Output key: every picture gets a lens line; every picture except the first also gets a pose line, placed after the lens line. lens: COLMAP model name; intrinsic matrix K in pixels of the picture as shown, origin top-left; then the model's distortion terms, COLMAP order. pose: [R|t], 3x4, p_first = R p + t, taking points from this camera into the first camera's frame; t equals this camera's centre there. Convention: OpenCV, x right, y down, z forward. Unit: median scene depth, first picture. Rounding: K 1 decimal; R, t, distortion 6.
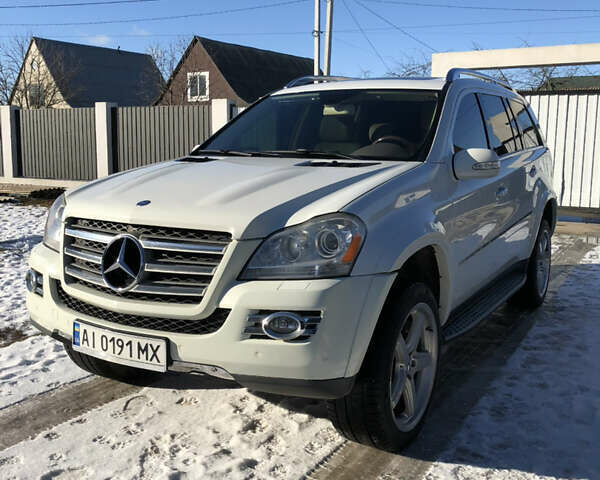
lens RADIAL K [[657.2, 0, 300.0], [0, 657.2, 240.0], [0, 0, 1]] dist [0.104483, -0.303749]
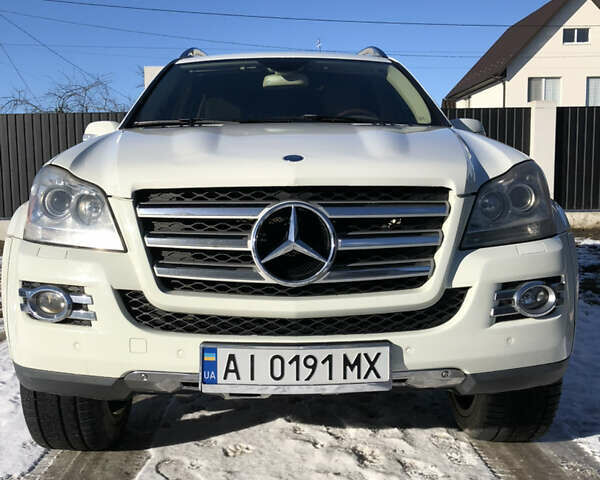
lens RADIAL K [[657.2, 0, 300.0], [0, 657.2, 240.0], [0, 0, 1]] dist [0.104483, -0.303749]
pose [[0.845534, -0.070608, 0.529232, -0.621328], [0.095162, 0.995276, -0.019252, 0.044552], [-0.525372, 0.066641, 0.848259, 0.429564]]
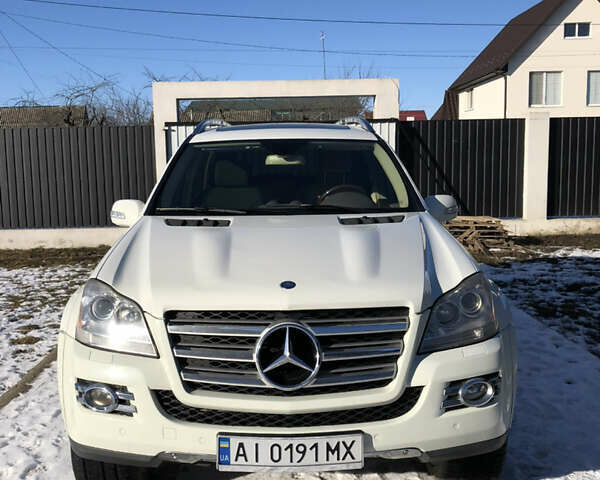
lens RADIAL K [[657.2, 0, 300.0], [0, 657.2, 240.0], [0, 0, 1]] dist [0.104483, -0.303749]
pose [[0.848877, -0.086332, 0.521493, -0.703206], [0.099500, 0.995034, 0.002762, -0.121526], [-0.519141, 0.049544, 0.853251, 0.236334]]
